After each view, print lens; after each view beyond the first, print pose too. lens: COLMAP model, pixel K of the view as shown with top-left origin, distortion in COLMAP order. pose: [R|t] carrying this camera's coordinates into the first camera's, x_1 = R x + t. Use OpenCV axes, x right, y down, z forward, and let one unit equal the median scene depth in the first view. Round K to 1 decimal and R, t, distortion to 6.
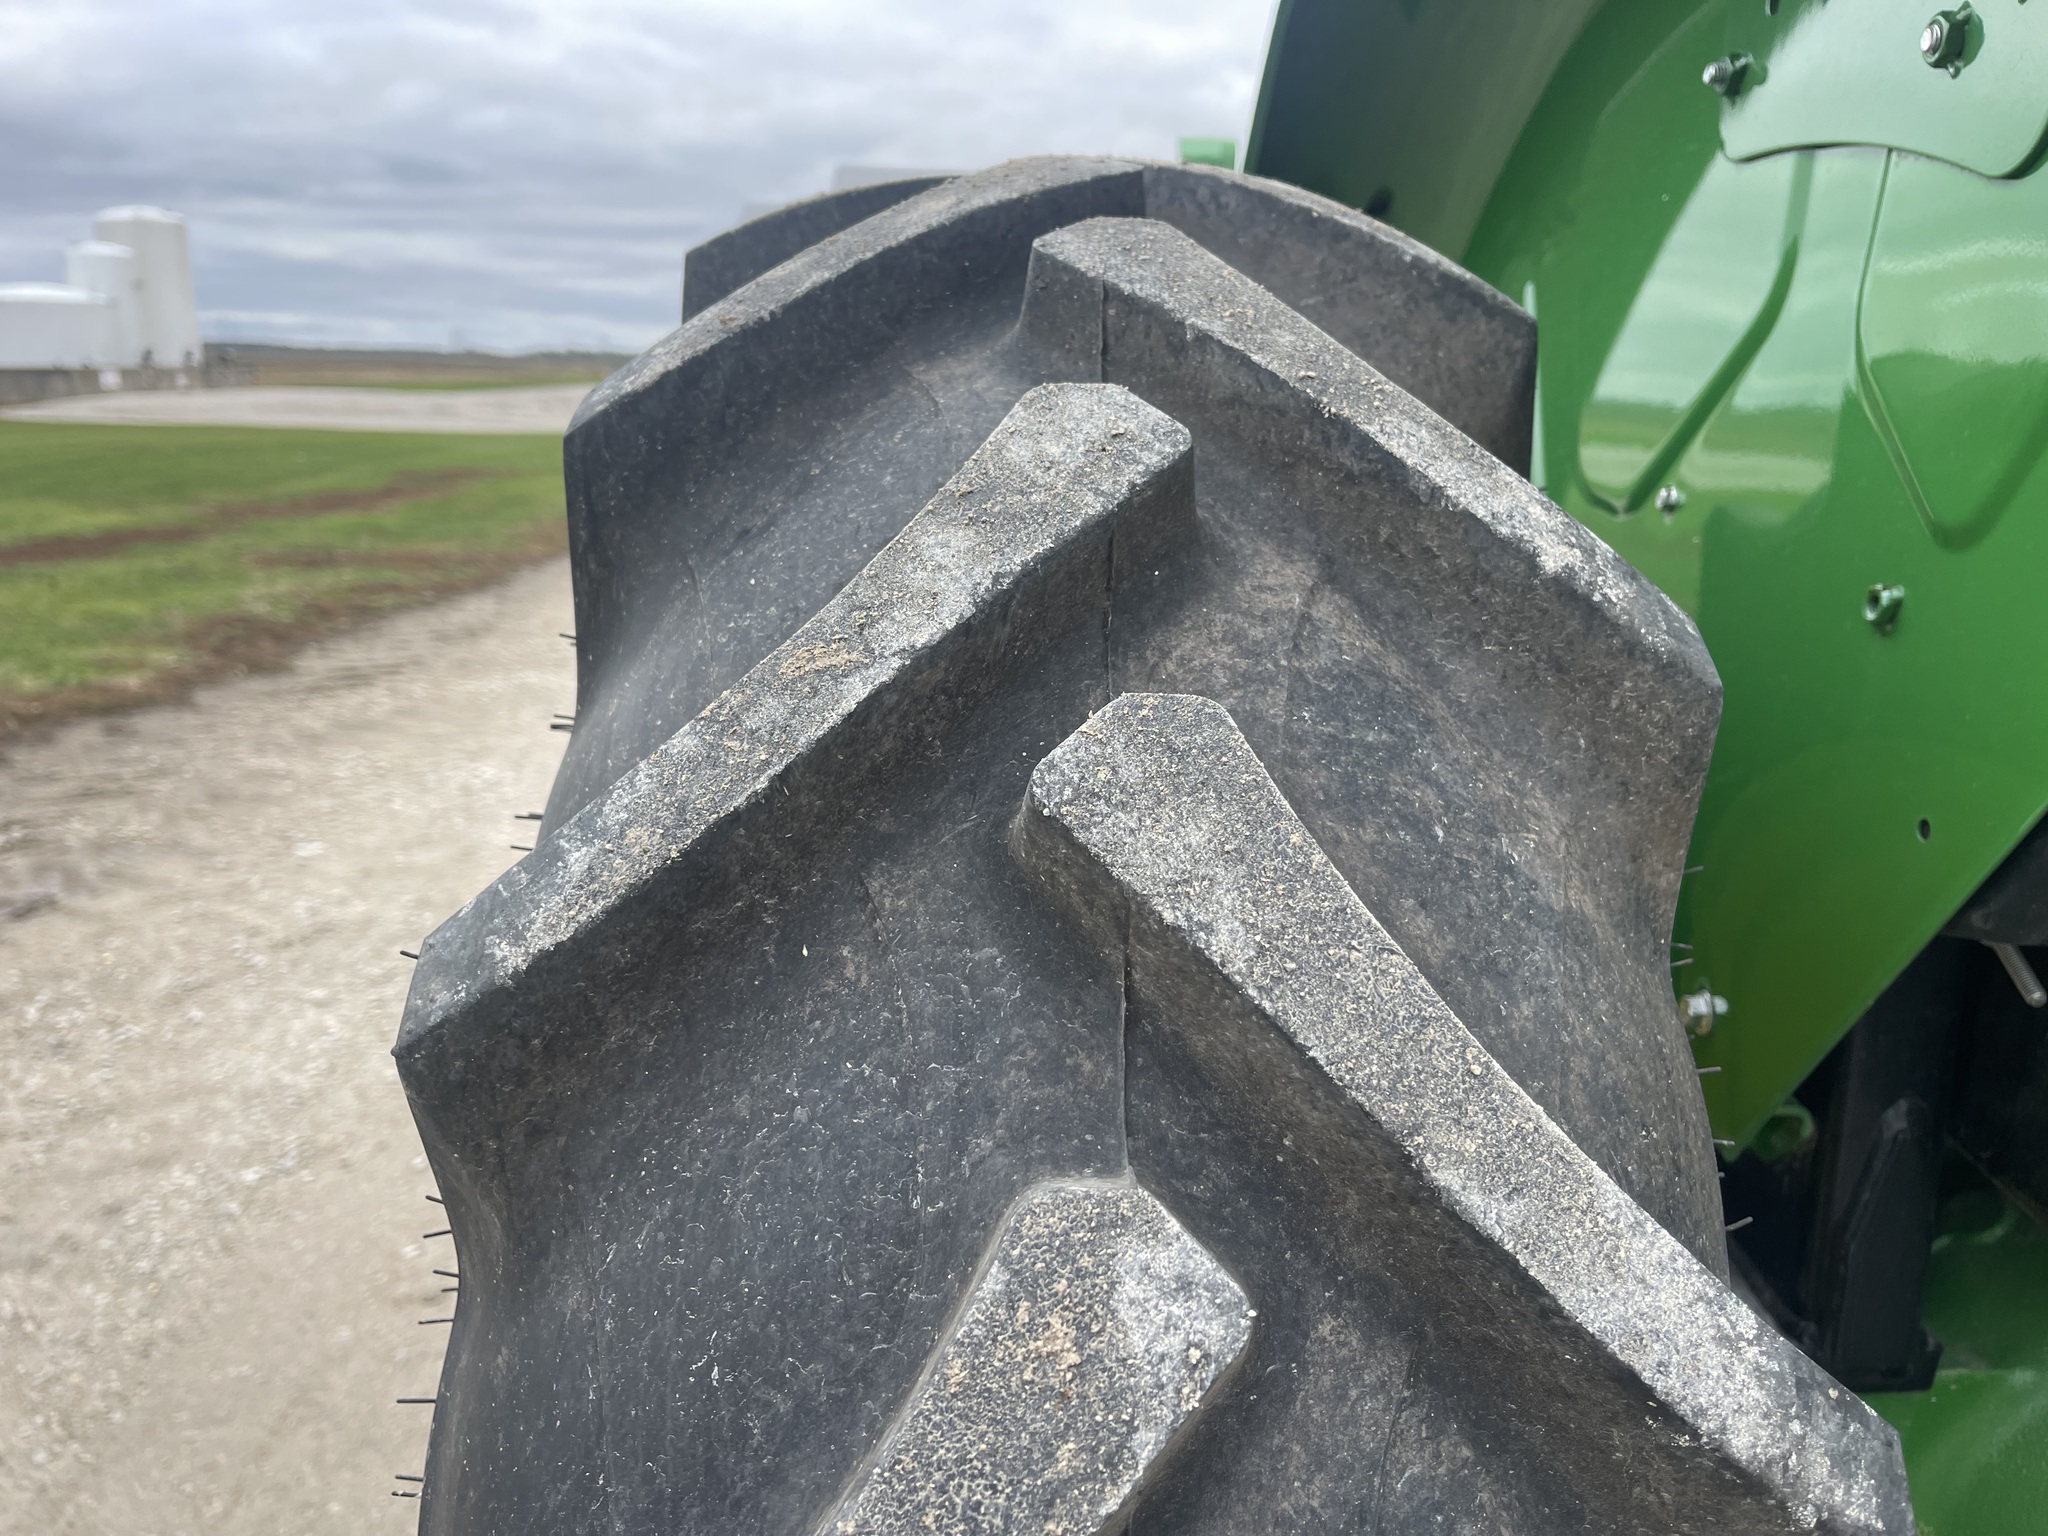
lens RADIAL K [[1541.1, 0, 1040.4], [0, 1541.1, 780.2], [0, 0, 1]] dist [0.075779, -0.101469]
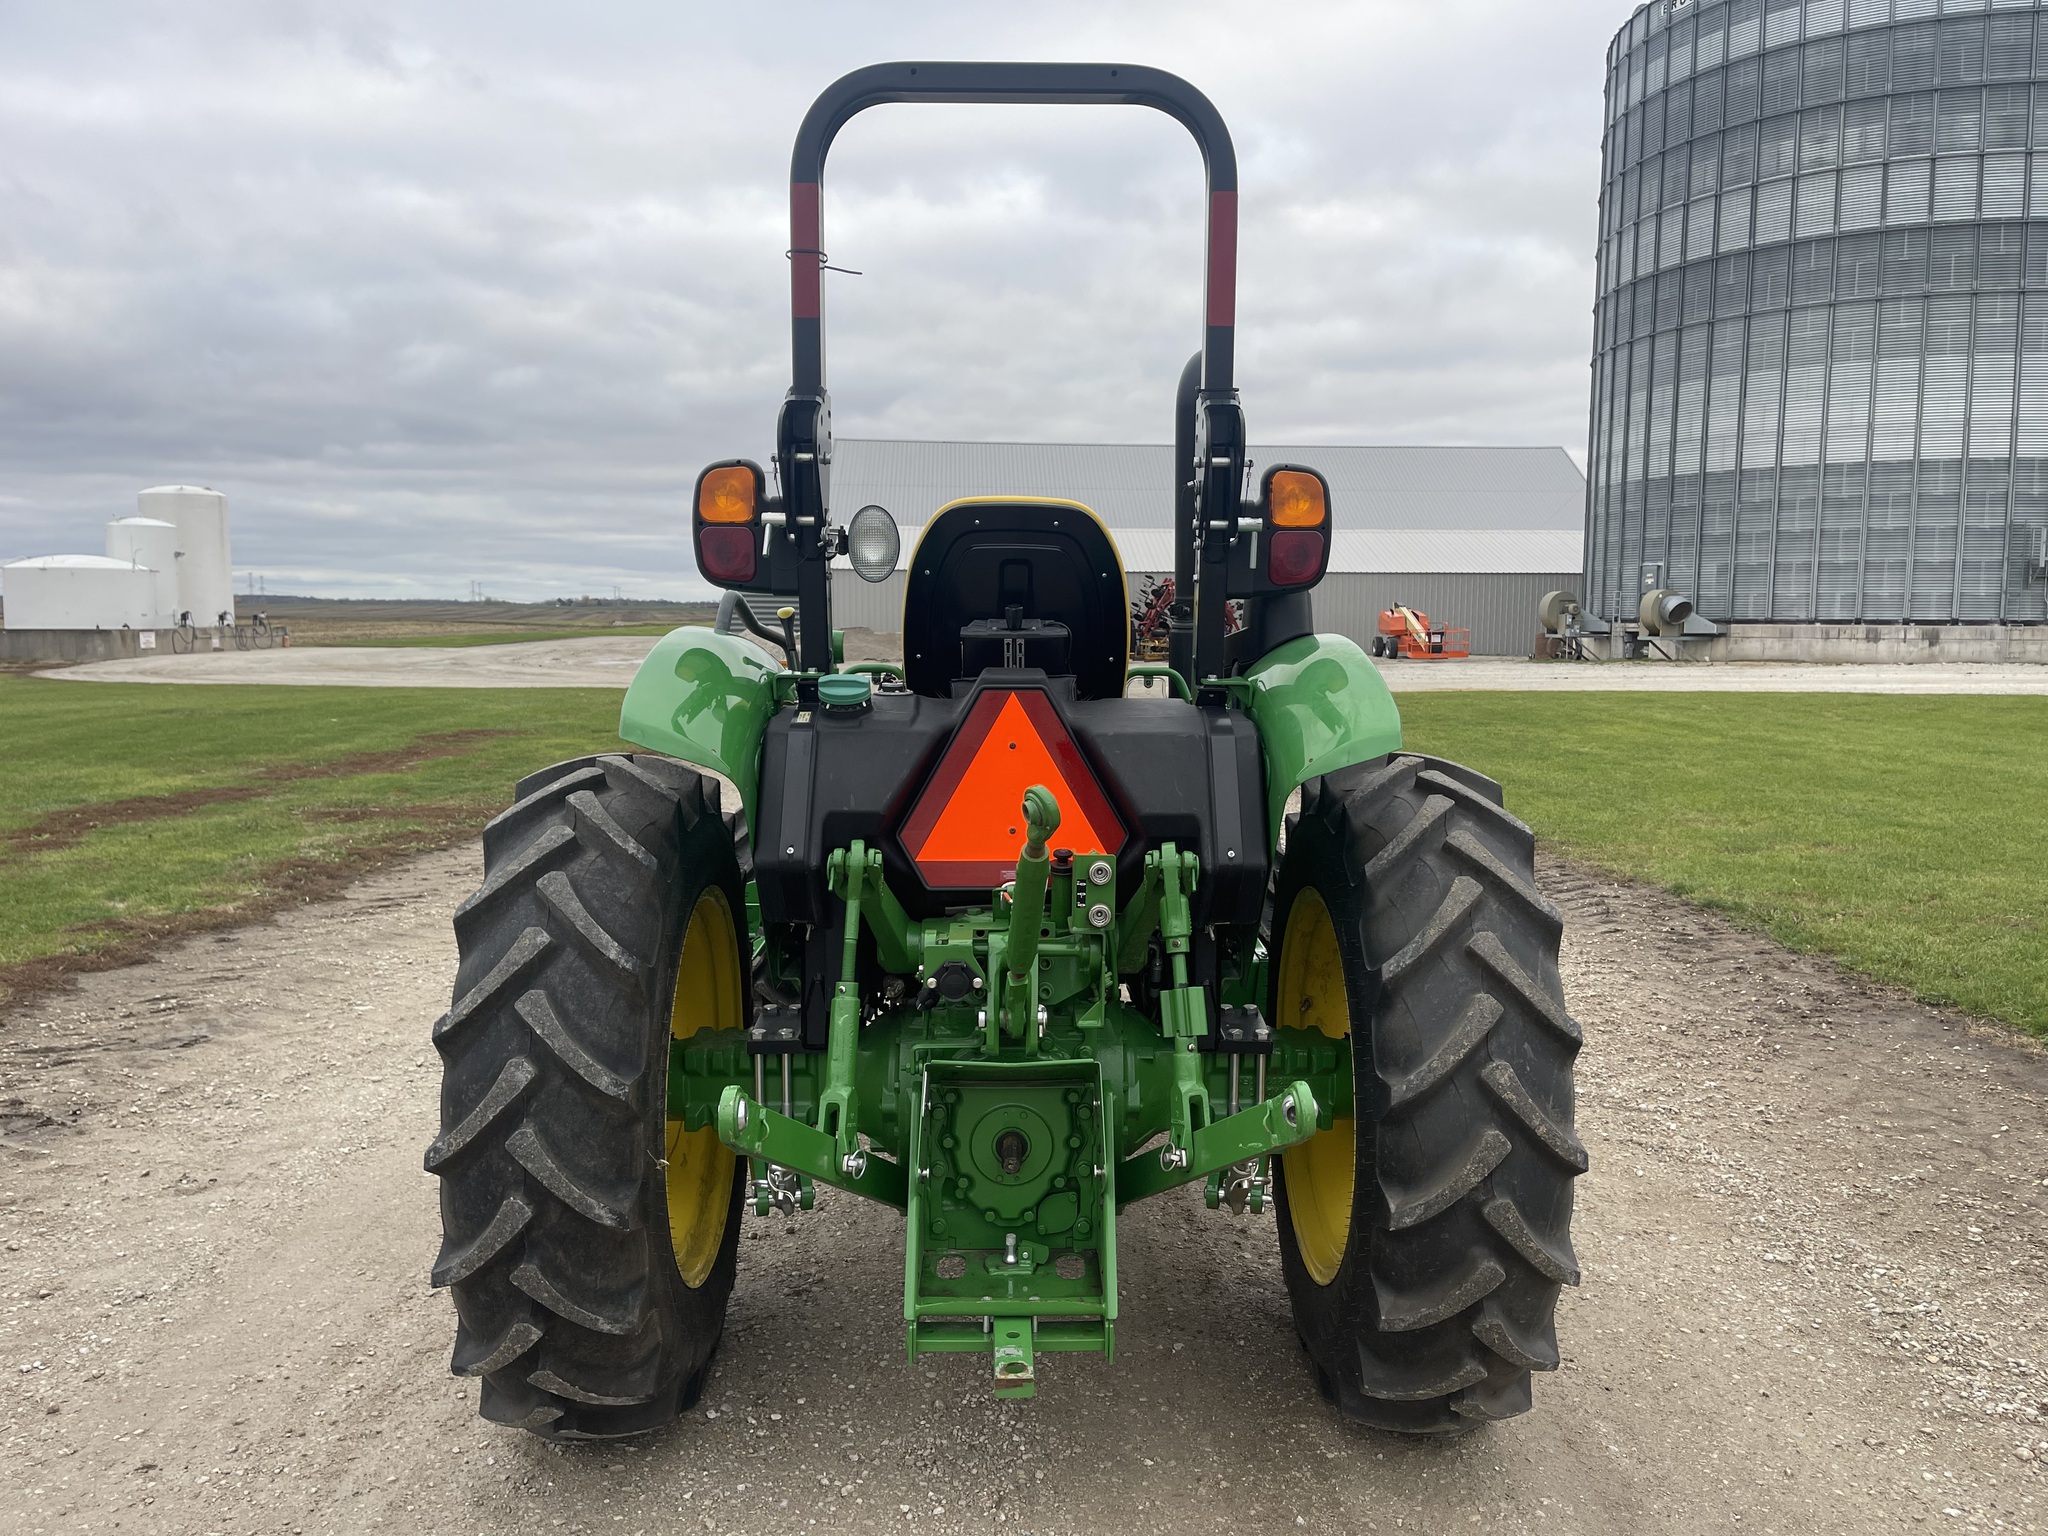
lens RADIAL K [[1541.1, 0, 1061.0], [0, 1541.1, 760.8], [0, 0, 1]] dist [0.075779, -0.101469]
pose [[0.999863, -0.013545, 0.009473, 0.151509], [0.014889, 0.986951, -0.160329, 0.041949], [-0.007178, 0.160448, 0.987018, -0.406895]]
